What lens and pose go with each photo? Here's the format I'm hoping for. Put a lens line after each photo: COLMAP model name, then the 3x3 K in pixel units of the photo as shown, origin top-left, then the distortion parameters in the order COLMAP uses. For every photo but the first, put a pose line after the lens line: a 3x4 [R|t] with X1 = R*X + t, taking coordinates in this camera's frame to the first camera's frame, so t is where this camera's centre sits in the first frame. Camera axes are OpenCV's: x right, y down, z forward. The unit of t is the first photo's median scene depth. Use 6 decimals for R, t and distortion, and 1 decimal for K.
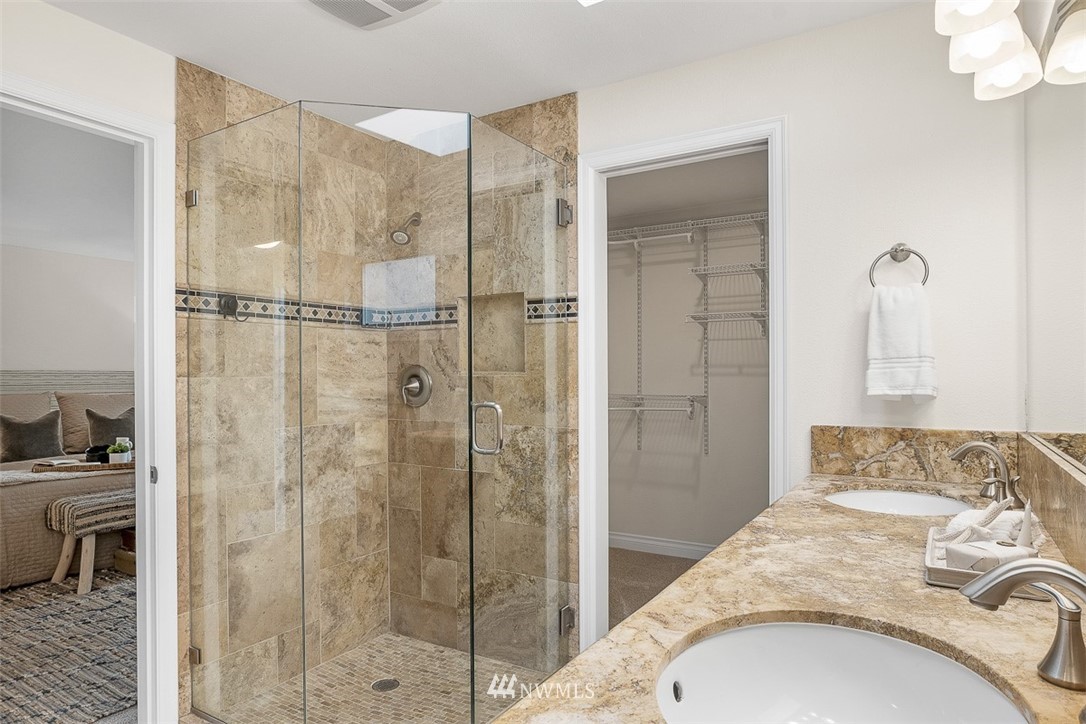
lens RADIAL K [[639.9, 0, 543.0], [0, 639.9, 370.6], [0, 0, 1]] dist [-0.021532, 0.009832]
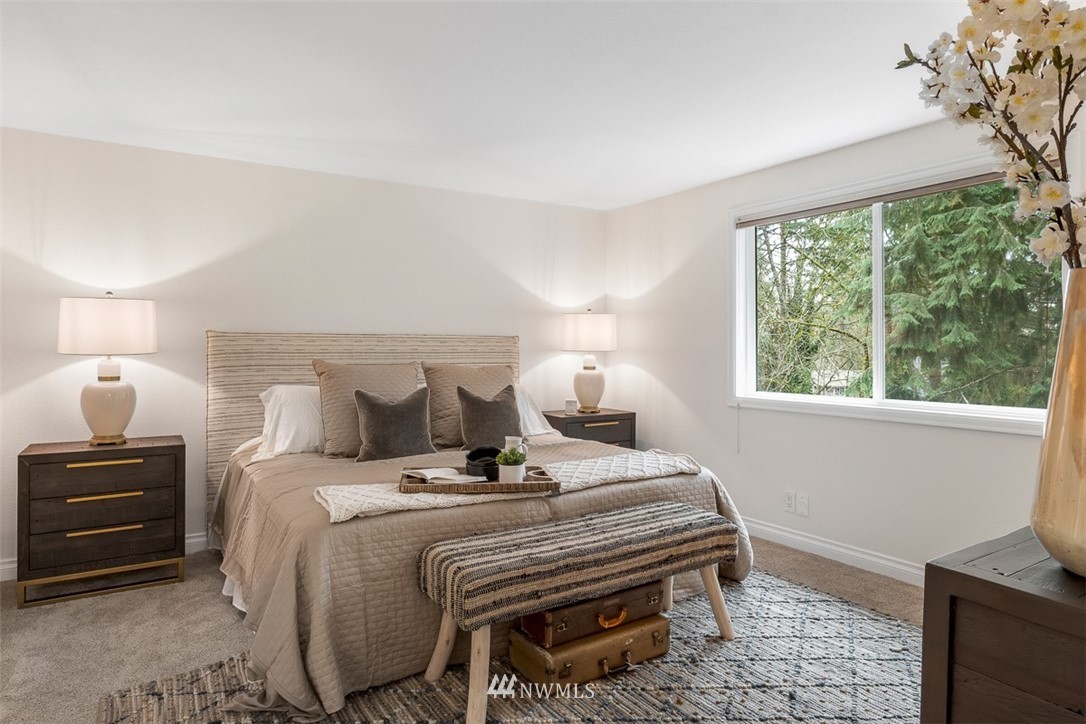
lens RADIAL K [[639.9, 0, 548.5], [0, 639.9, 354.0], [0, 0, 1]] dist [-0.021532, 0.009832]
pose [[0.903805, 0.016292, -0.427635, -0.415771], [-0.007668, 0.999731, 0.021880, 0.008266], [0.427877, -0.016496, 0.903687, 0.506788]]
